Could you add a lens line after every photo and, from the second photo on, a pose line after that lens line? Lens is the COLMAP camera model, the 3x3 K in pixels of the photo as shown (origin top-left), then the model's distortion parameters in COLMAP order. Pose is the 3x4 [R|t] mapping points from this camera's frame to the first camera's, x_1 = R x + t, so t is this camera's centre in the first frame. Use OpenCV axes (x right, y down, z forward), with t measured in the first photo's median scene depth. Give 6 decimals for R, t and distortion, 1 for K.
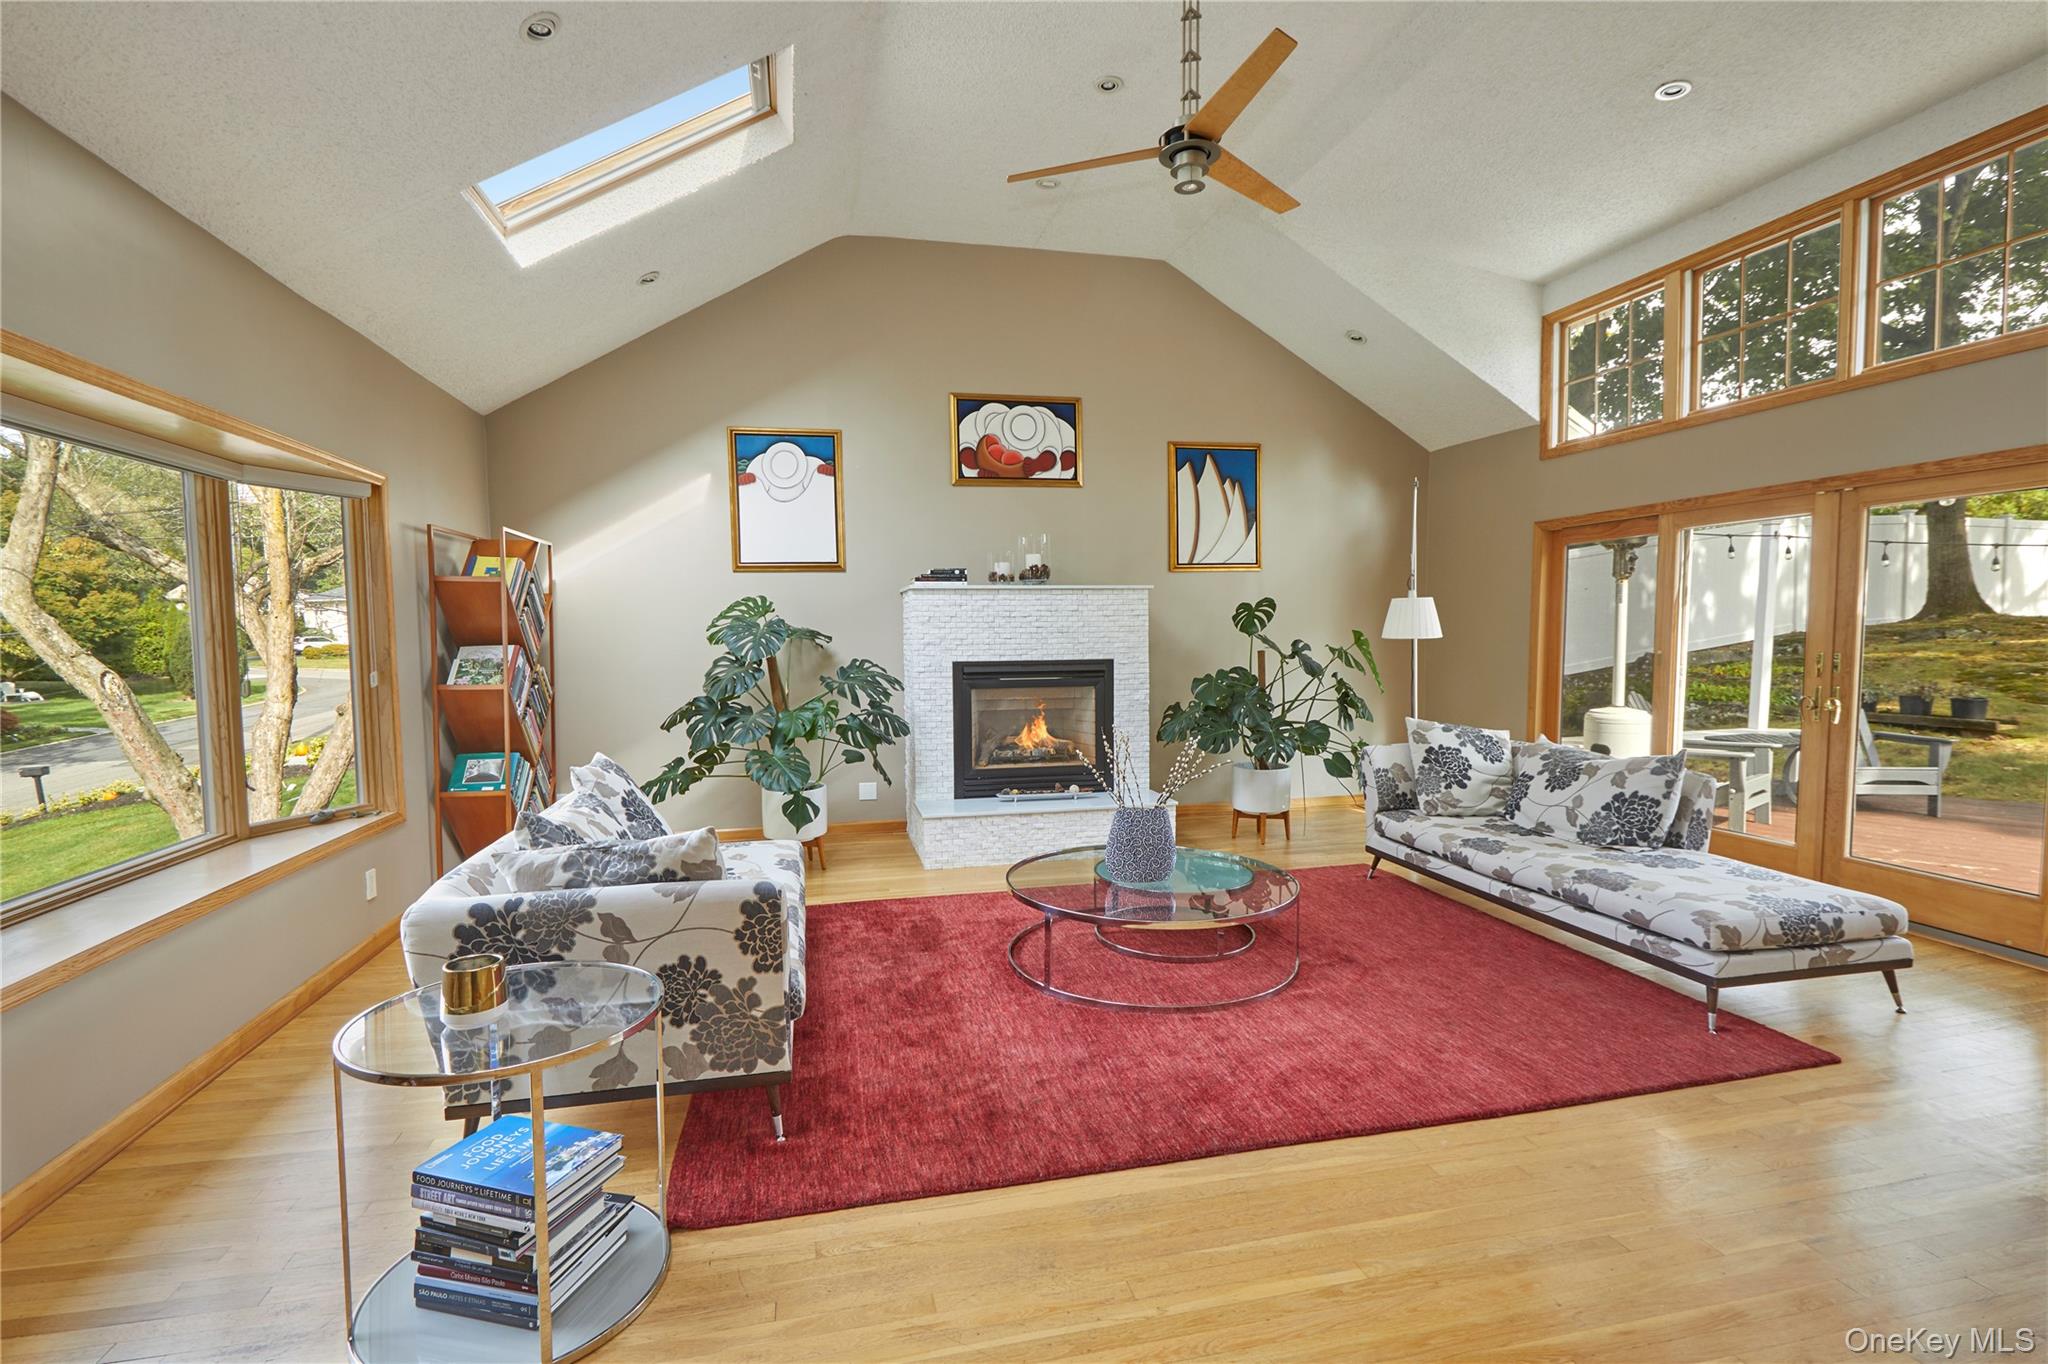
lens RADIAL K [[959.3, 0, 1015.8], [0, 959.3, 704.9], [0, 0, 1]] dist [-0.002859, 0.000159]
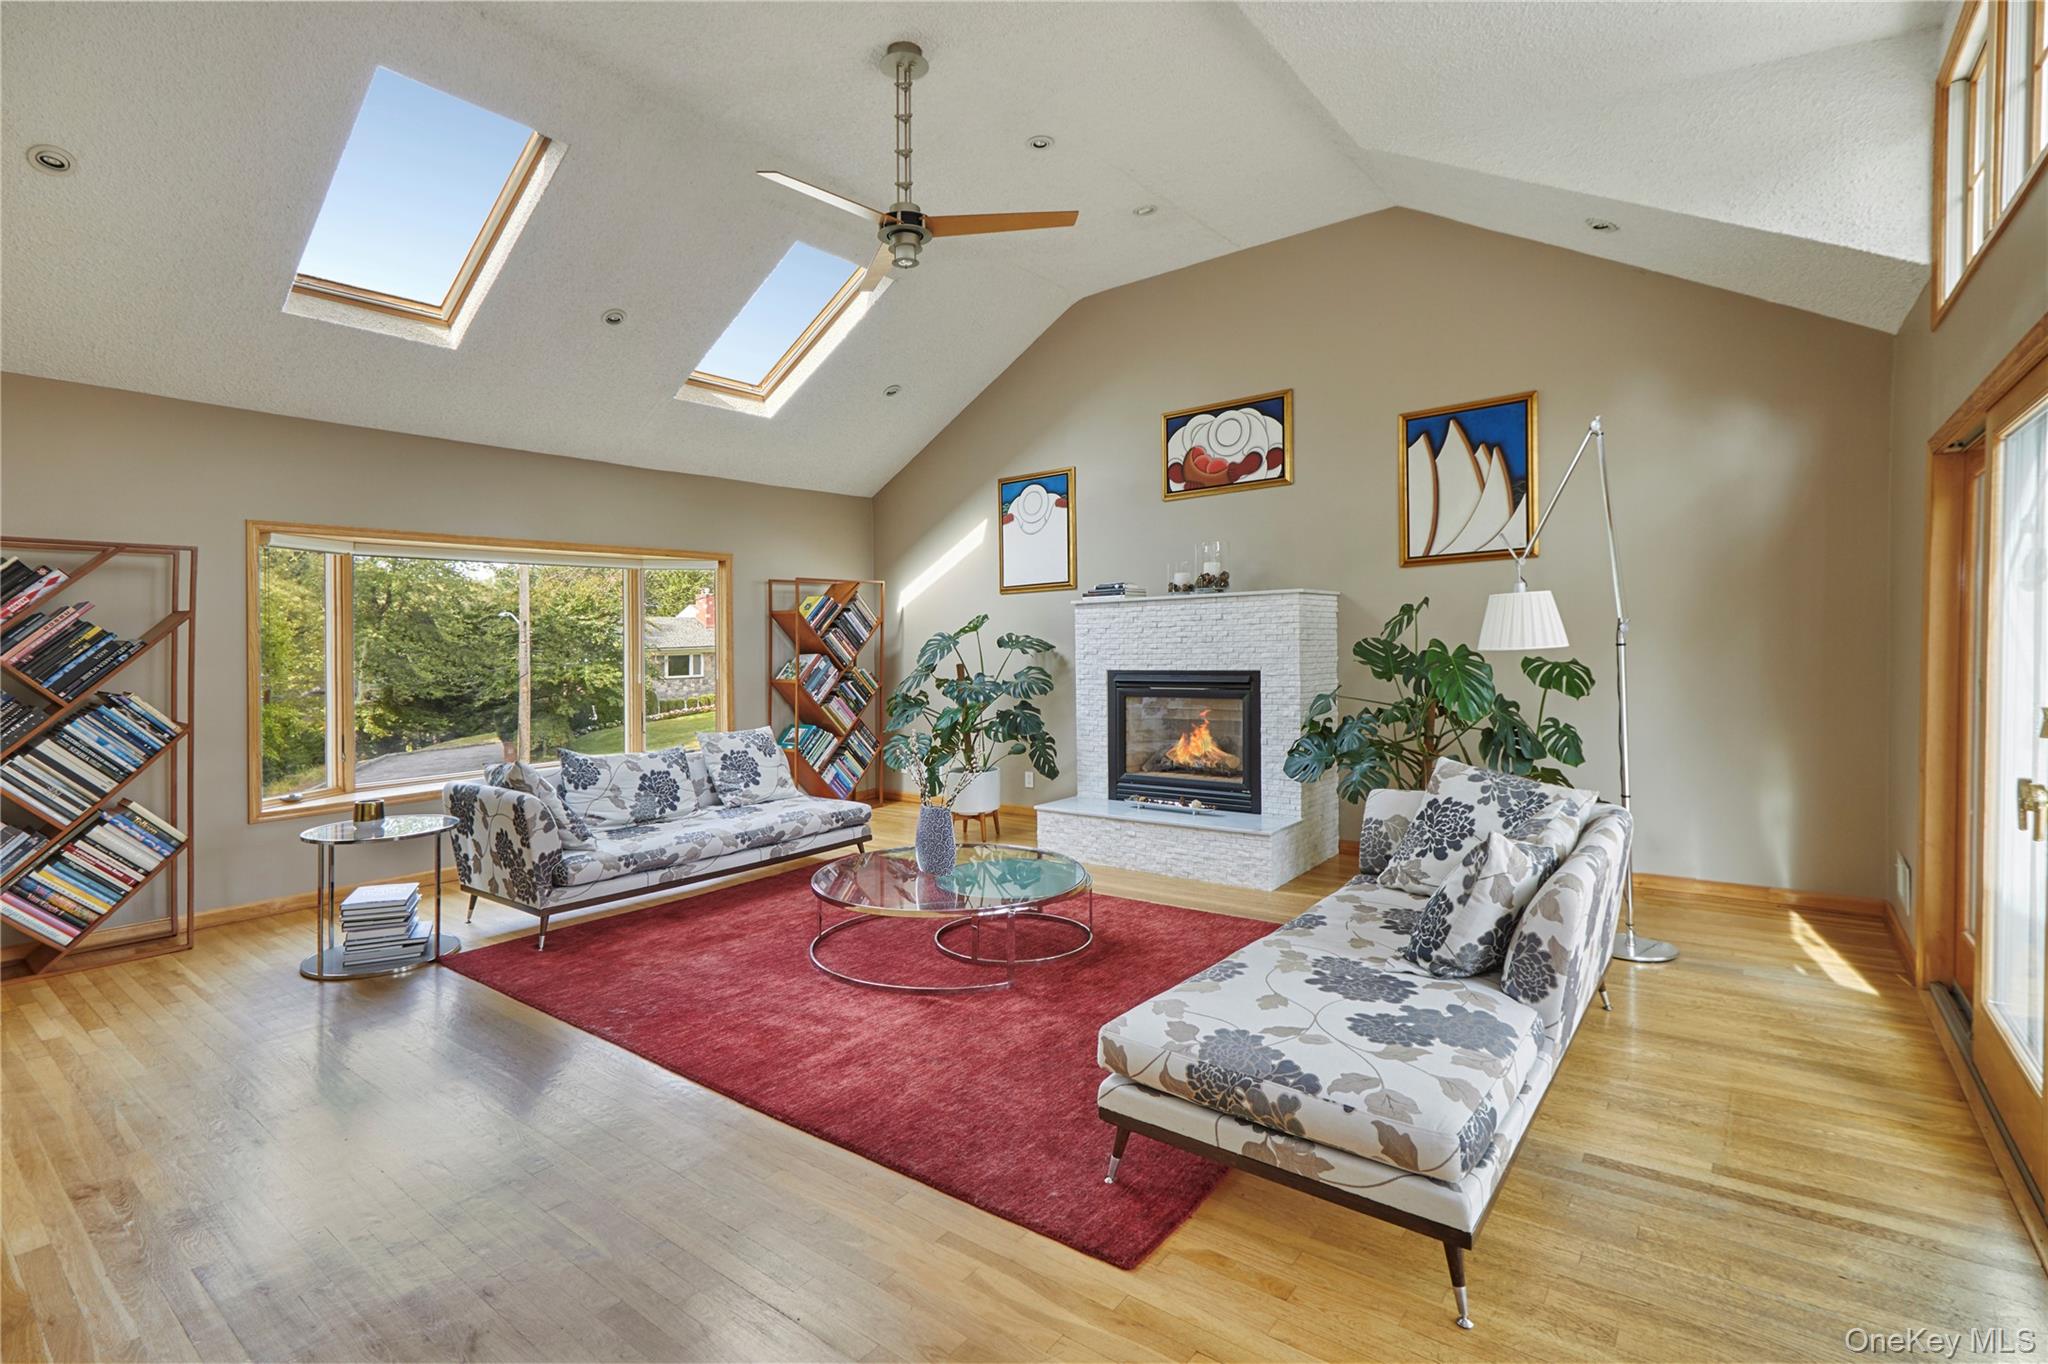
lens RADIAL K [[945.0, 0, 983.0], [0, 945.0, 658.5], [0, 0, 1]] dist [0.003449, 0.000289]
pose [[0.622252, 0.009137, -0.782764, 0.645976], [-0.046072, 0.998626, -0.024968, -0.024297], [0.781460, 0.051600, 0.621818, 0.225809]]
